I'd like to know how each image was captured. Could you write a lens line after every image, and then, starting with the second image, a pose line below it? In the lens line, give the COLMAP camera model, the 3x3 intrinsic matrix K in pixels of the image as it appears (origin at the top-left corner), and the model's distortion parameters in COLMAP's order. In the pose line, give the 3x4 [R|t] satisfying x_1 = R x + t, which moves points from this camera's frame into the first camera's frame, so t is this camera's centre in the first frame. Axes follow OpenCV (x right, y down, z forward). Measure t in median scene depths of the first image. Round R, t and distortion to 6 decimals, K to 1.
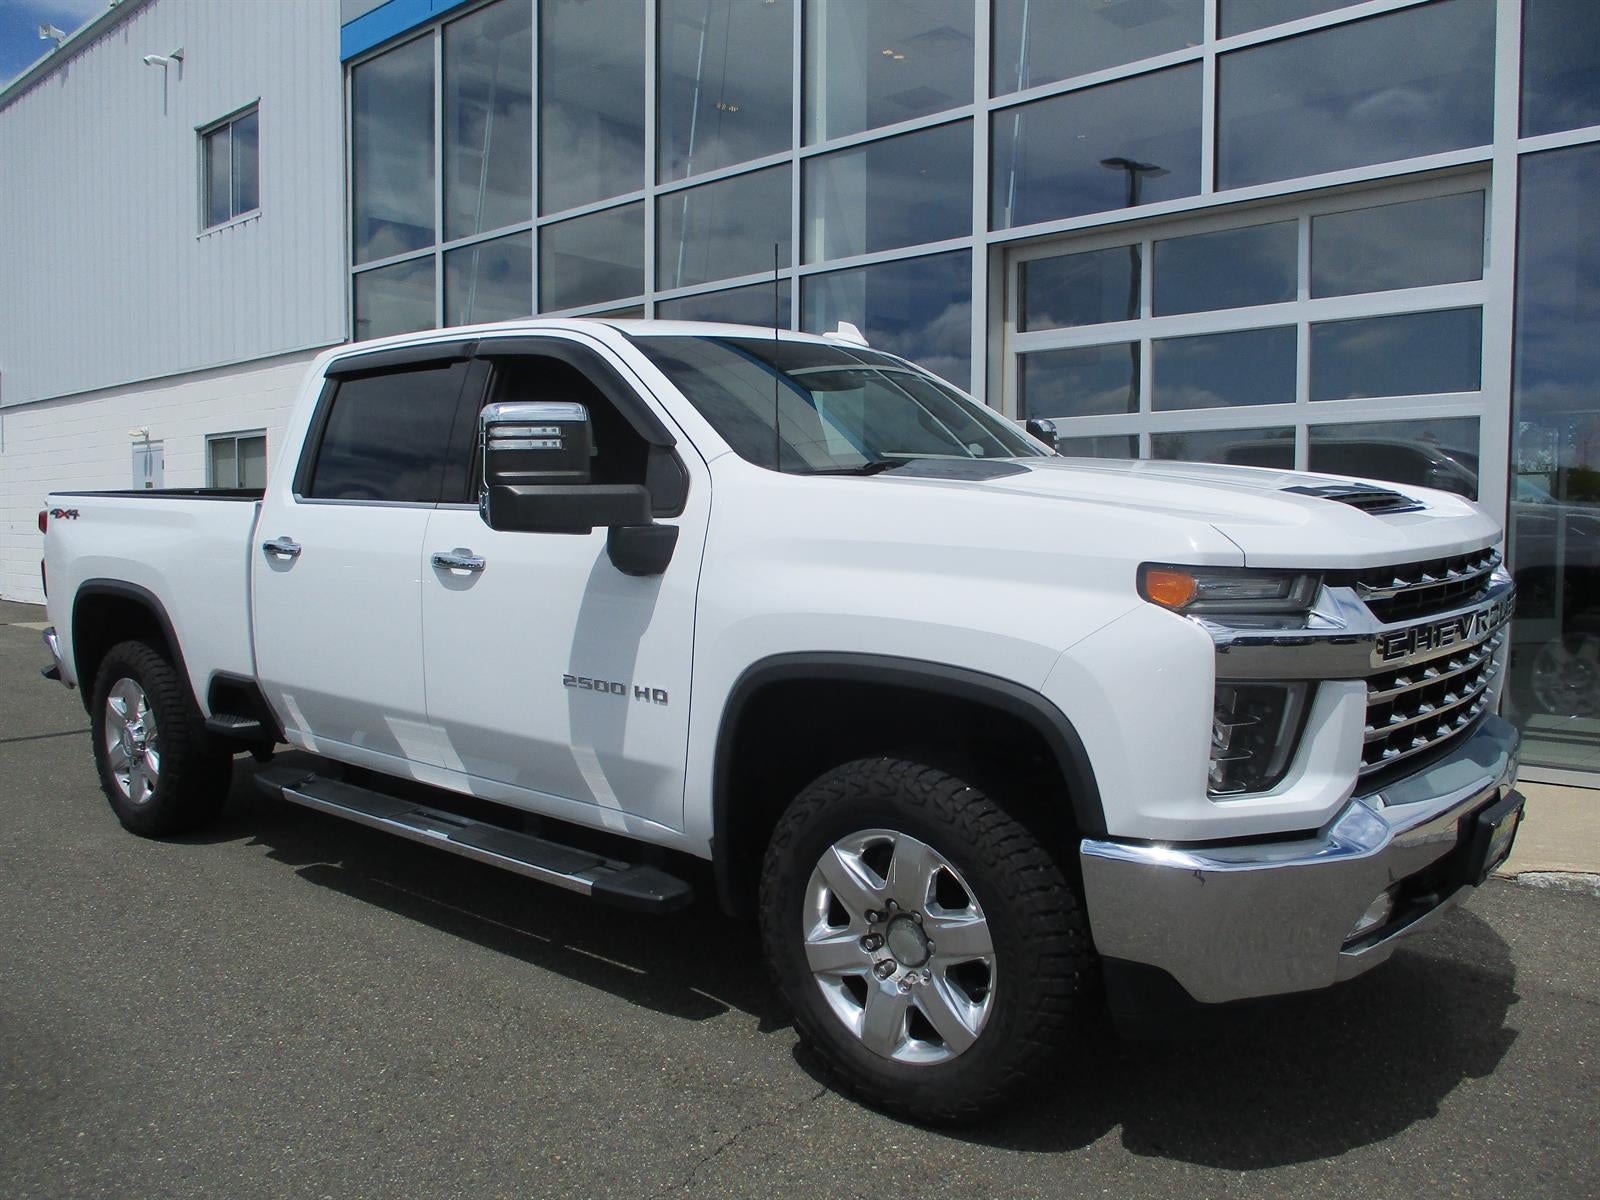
lens RADIAL K [[1313.7, 0, 807.1], [0, 1313.7, 605.3], [0, 0, 1]] dist [-0.032516, 0.005834]
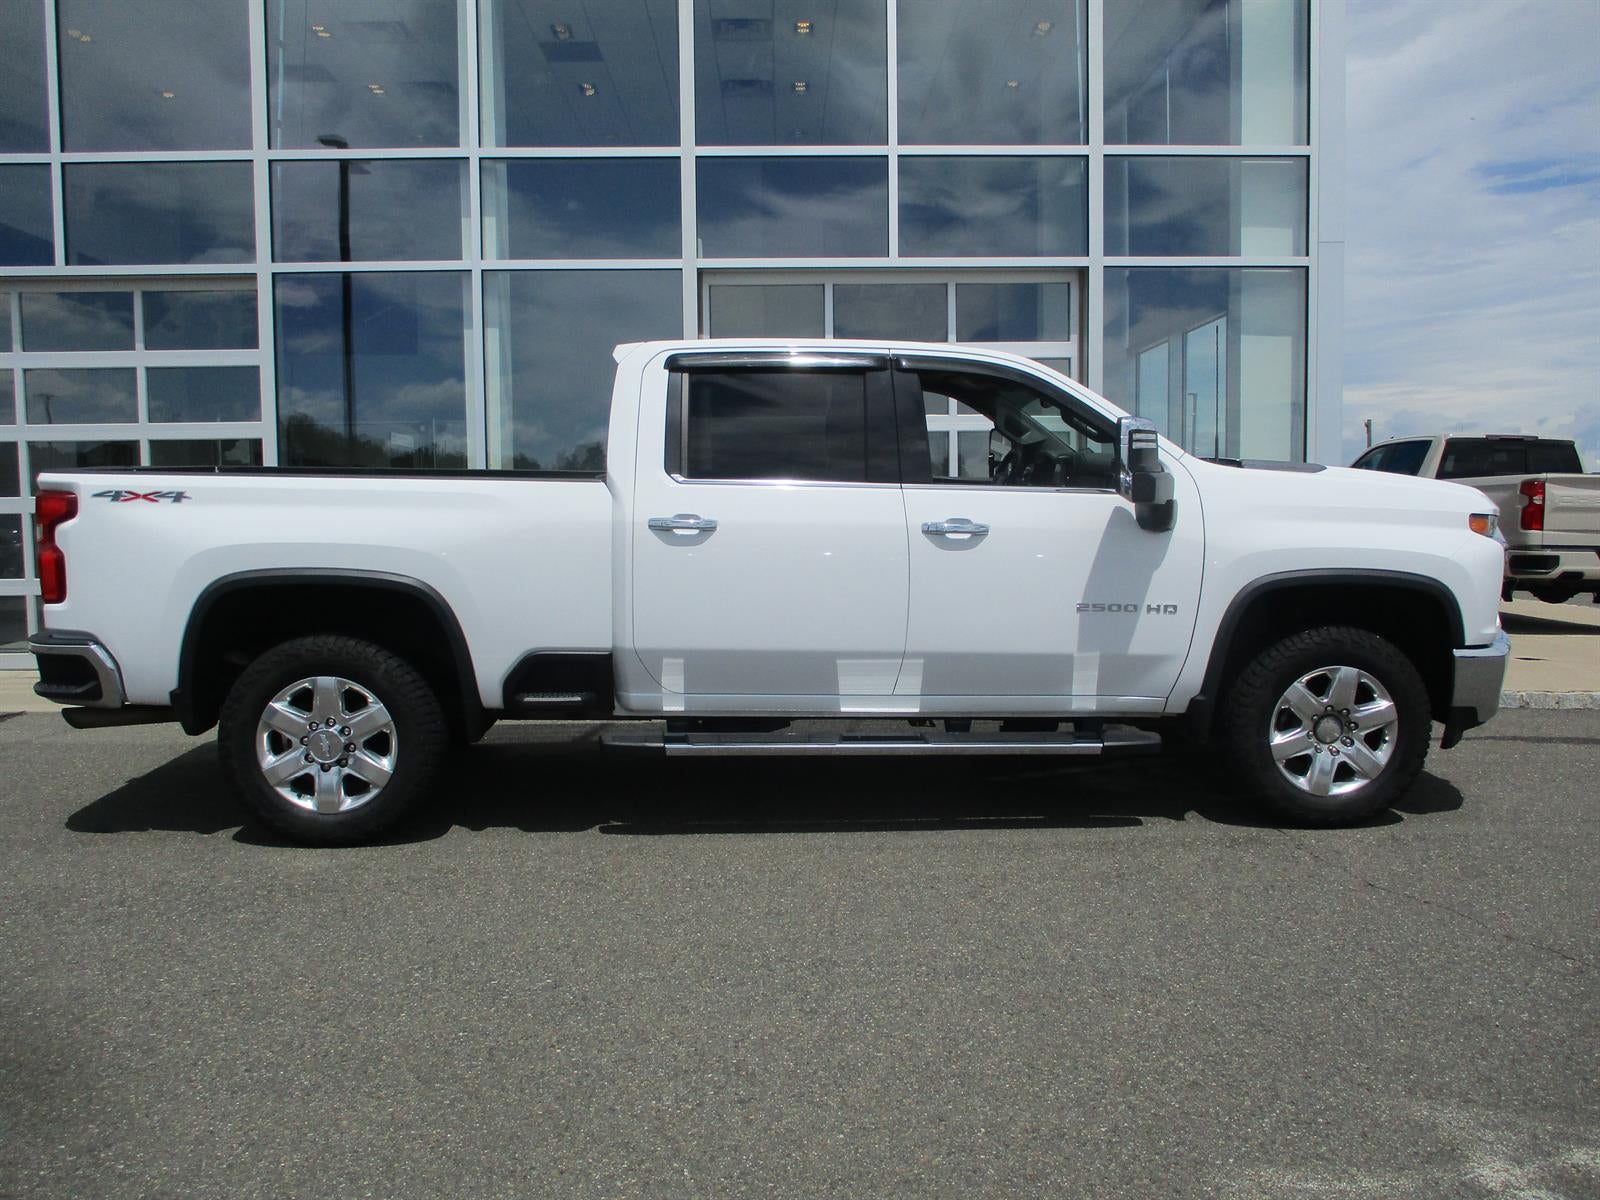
lens RADIAL K [[1313.7, 0, 807.1], [0, 1313.7, 605.3], [0, 0, 1]] dist [-0.032516, 0.005834]
pose [[0.720270, -0.061233, 0.690986, -1.431605], [0.053649, 0.998030, 0.032519, -0.008186], [-0.691616, 0.013648, 0.722137, 0.171722]]
